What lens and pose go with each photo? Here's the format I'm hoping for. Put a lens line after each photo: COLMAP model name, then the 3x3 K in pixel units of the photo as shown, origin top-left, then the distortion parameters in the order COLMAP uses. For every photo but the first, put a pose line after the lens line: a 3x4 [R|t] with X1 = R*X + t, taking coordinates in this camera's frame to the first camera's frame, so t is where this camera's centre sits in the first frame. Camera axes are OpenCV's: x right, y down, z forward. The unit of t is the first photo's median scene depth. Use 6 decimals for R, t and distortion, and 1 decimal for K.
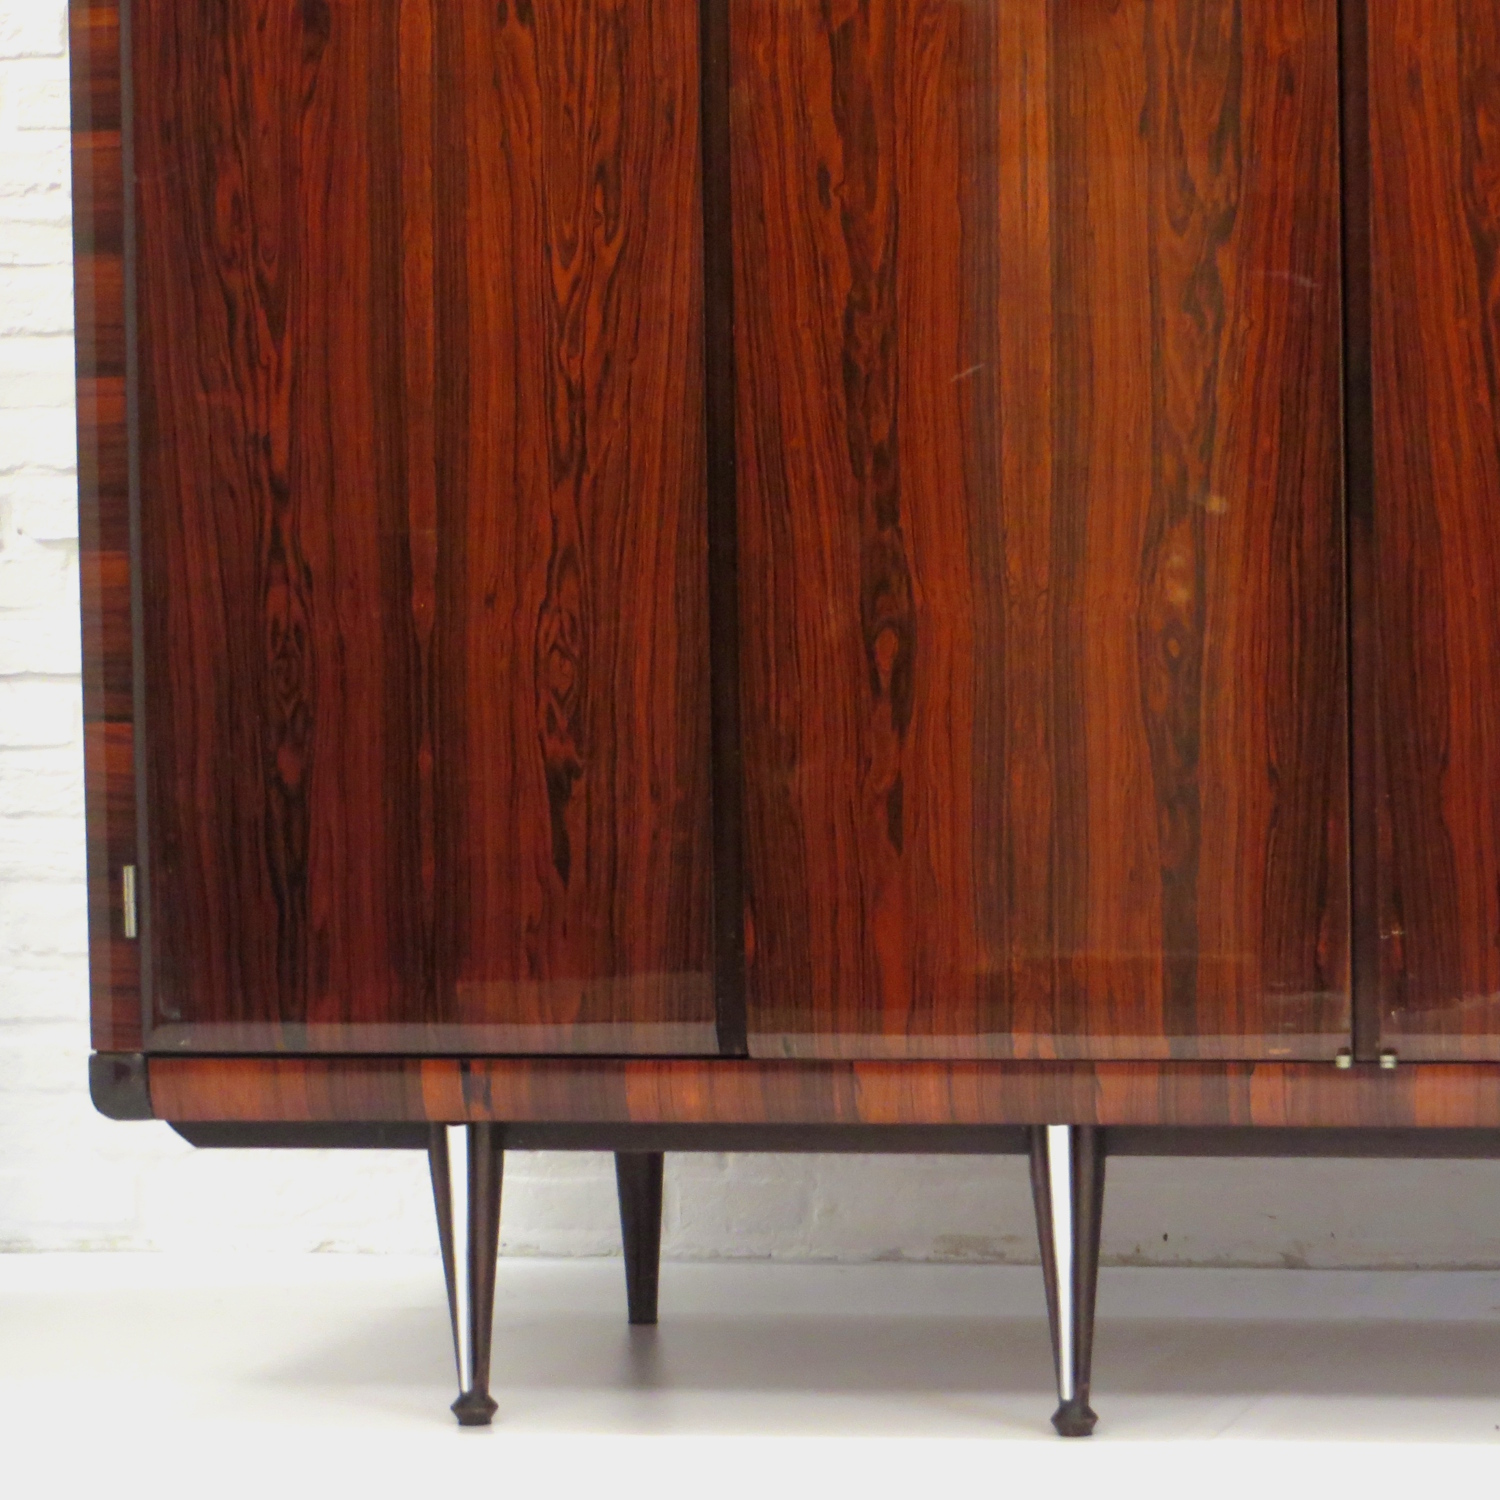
lens RADIAL K [[7335.3, 0, 755.2], [0, 7335.3, 744.4], [0, 0, 1]] dist [-0.106254, 0.000000]
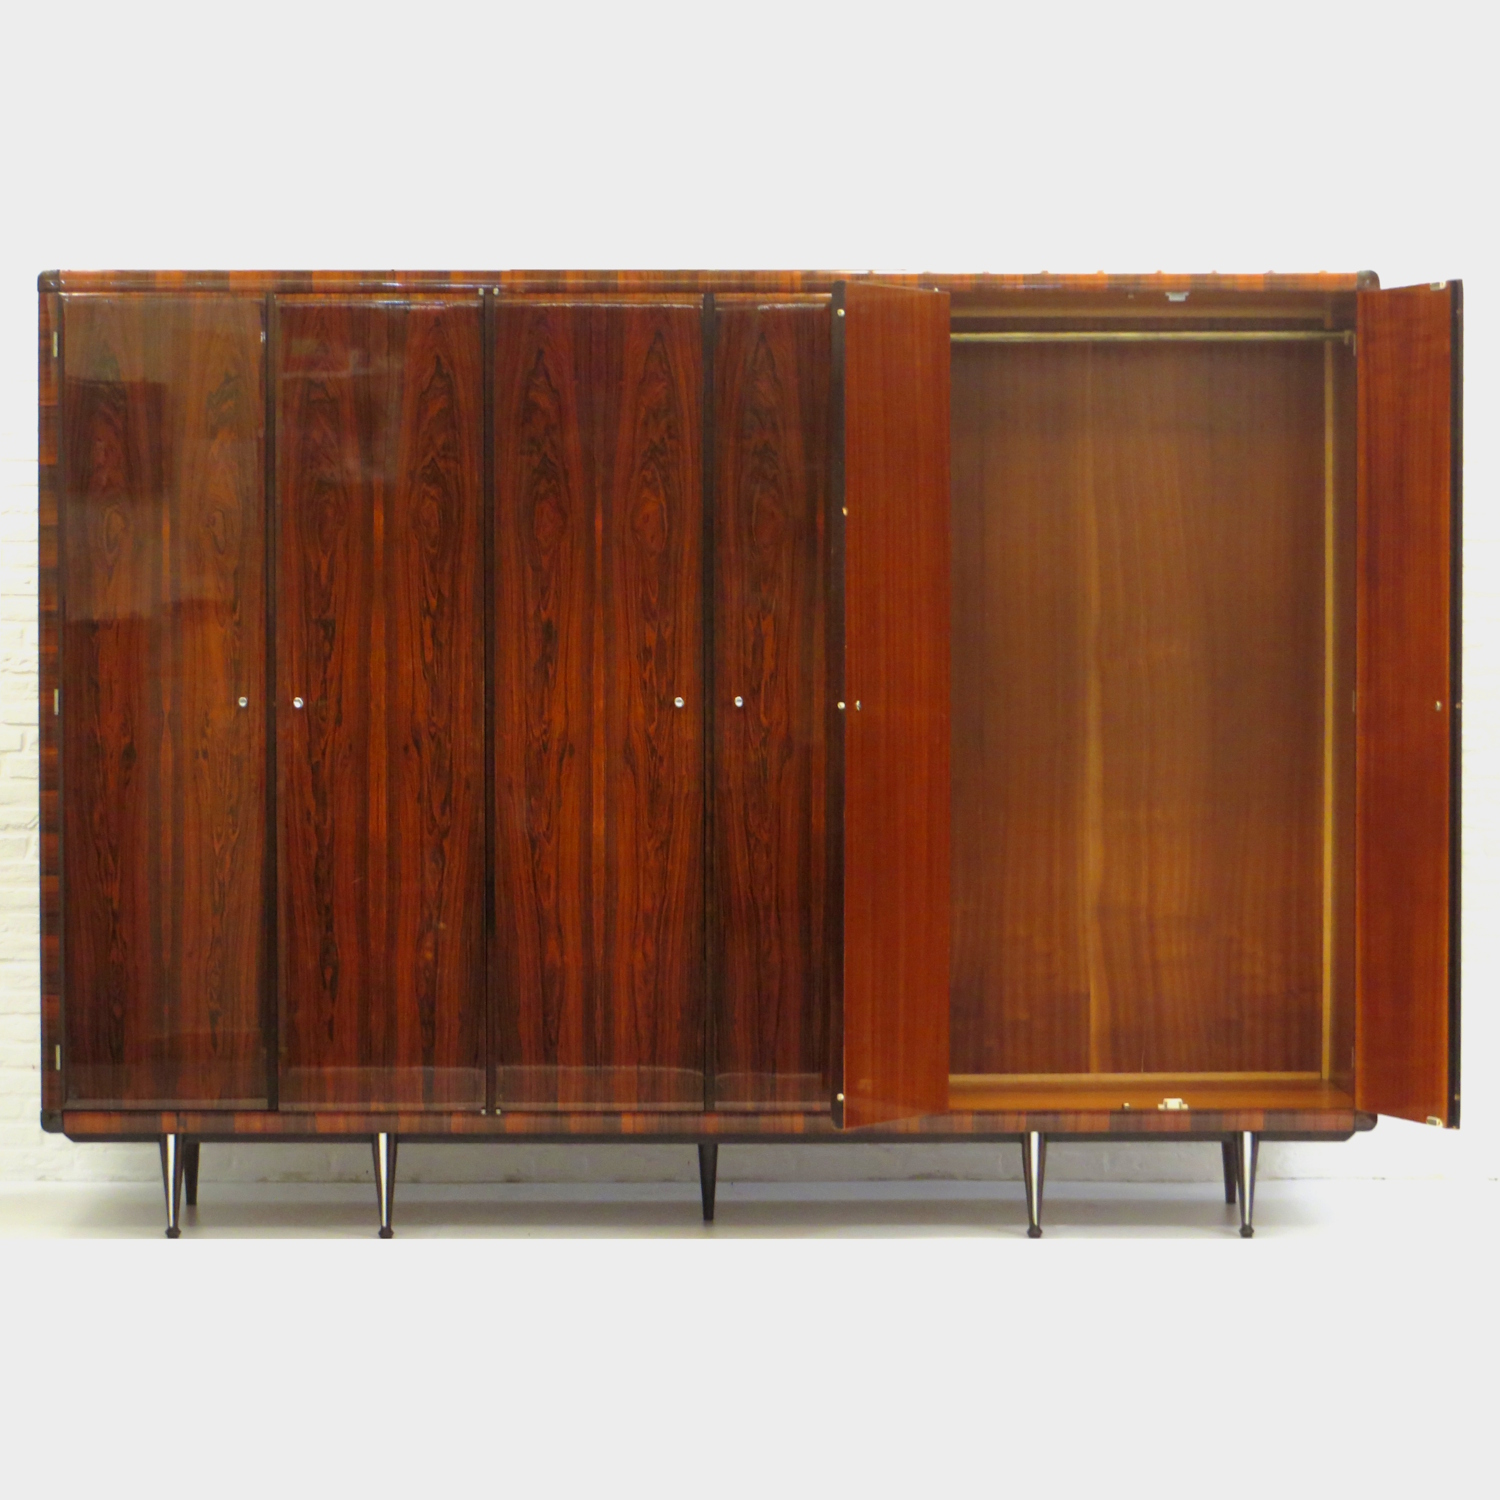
lens RADIAL K [[7335.3, 0, 832.5], [0, 7335.3, 738.8], [0, 0, 1]] dist [-0.106254, 0.000000]
pose [[0.973647, 0.003685, 0.228030, -0.457615], [-0.005086, 0.999972, 0.005558, -0.124499], [-0.228003, -0.006571, 0.973638, -1.921031]]
